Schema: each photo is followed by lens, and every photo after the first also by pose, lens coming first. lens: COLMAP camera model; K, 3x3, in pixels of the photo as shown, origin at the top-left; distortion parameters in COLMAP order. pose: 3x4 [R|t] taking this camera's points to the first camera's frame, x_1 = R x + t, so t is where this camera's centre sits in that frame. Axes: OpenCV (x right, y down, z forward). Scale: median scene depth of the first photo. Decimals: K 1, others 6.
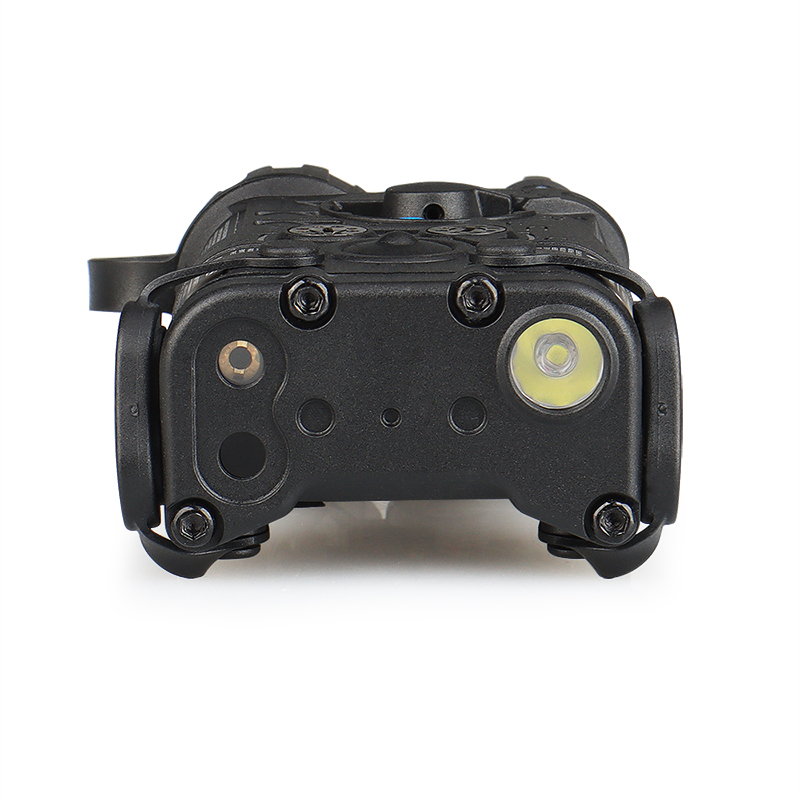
lens RADIAL K [[2763.1, 0, 401.2], [0, 2763.1, 401.9], [0, 0, 1]] dist [0.042565, 0.000000]
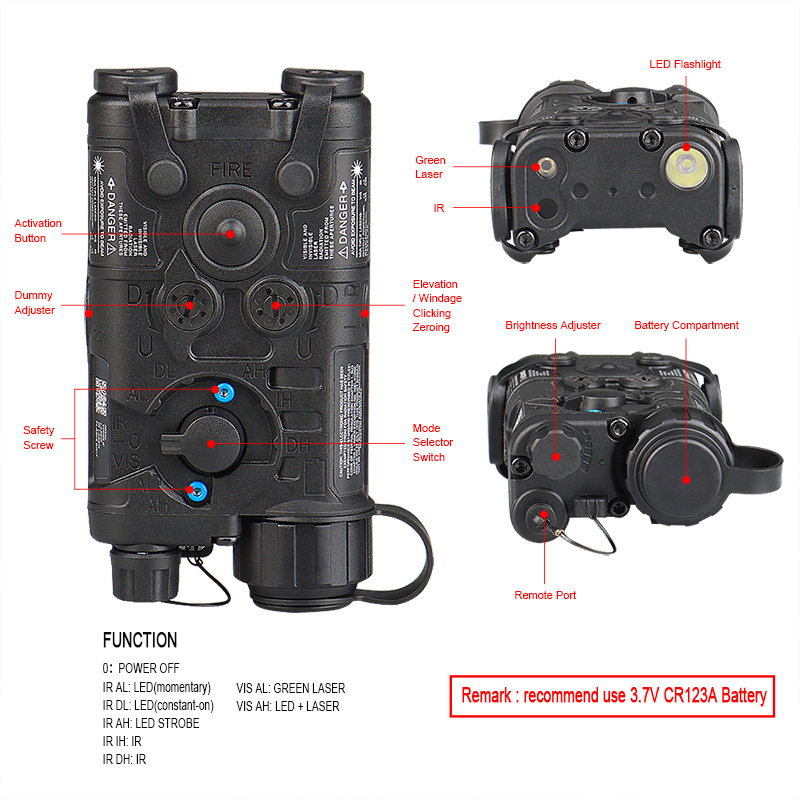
lens RADIAL K [[3097.9, 0, 399.2], [0, 3097.9, 399.2], [0, 0, 1]] dist [-0.127579, 0.000000]
pose [[0.999751, 0.000837, -0.022321, -0.121730], [-0.000402, 0.999810, 0.019484, 0.125578], [0.022333, -0.019470, 0.999561, -1.526988]]
